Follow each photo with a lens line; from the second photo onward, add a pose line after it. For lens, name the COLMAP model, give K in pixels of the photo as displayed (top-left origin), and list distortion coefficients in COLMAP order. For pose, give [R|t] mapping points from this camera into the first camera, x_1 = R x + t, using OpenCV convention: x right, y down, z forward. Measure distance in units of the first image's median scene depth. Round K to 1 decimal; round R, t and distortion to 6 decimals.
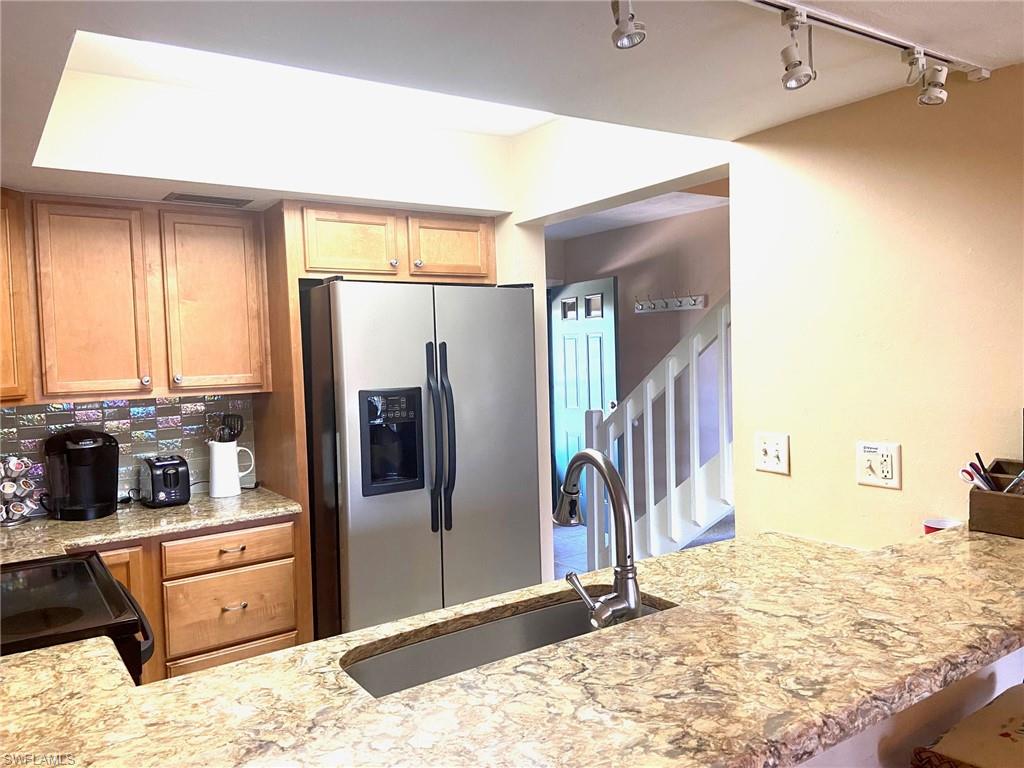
lens RADIAL K [[770.4, 0, 517.4], [0, 770.4, 386.0], [0, 0, 1]] dist [0.128075, -0.170319]
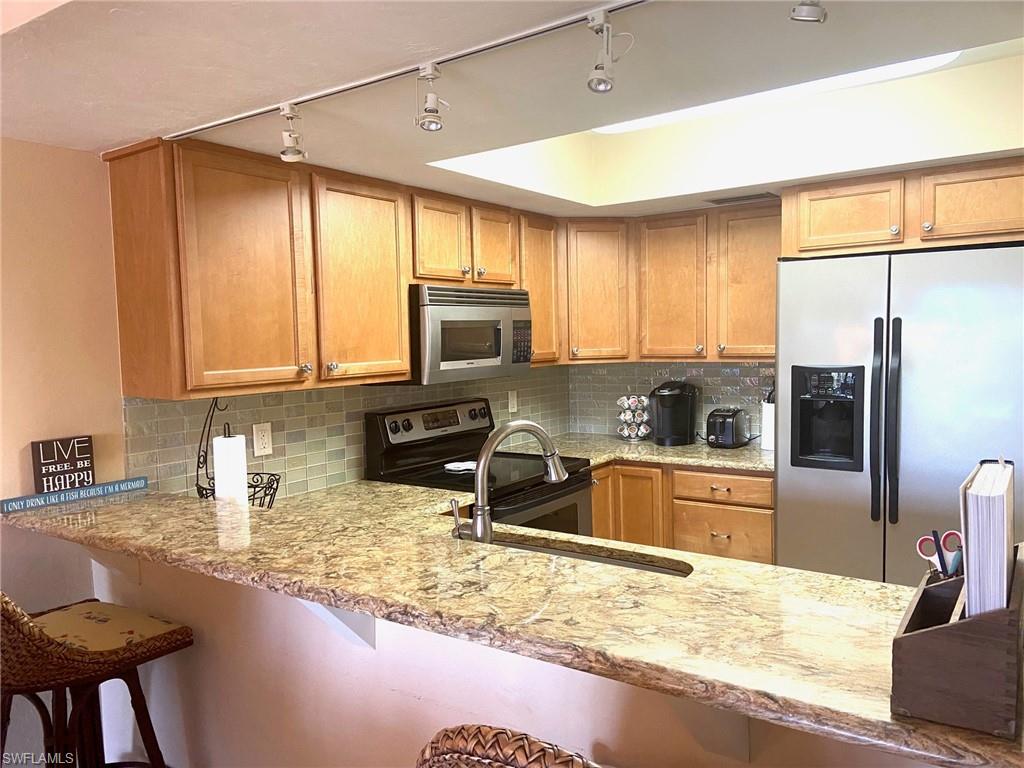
lens RADIAL K [[770.4, 0, 517.4], [0, 770.4, 386.0], [0, 0, 1]] dist [0.128075, -0.170319]
pose [[0.354434, 0.084949, -0.931214, 0.877787], [-0.029807, 0.996385, 0.079549, -0.052856], [0.934606, -0.000438, 0.355685, 0.368799]]
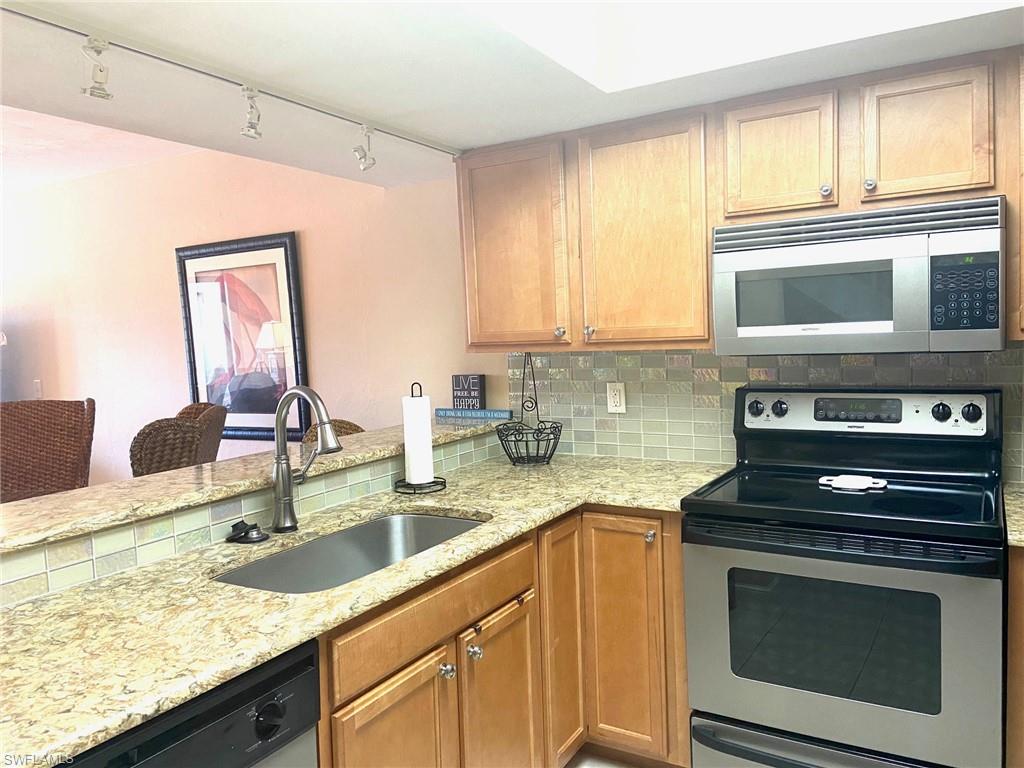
lens RADIAL K [[763.8, 0, 528.4], [0, 763.8, 385.8], [0, 0, 1]] dist [0.132997, -0.170091]
pose [[-0.901886, 0.098133, -0.420680, 0.207810], [0.046495, 0.990249, 0.131318, -0.053979], [0.429465, 0.098875, -0.897655, 1.624435]]
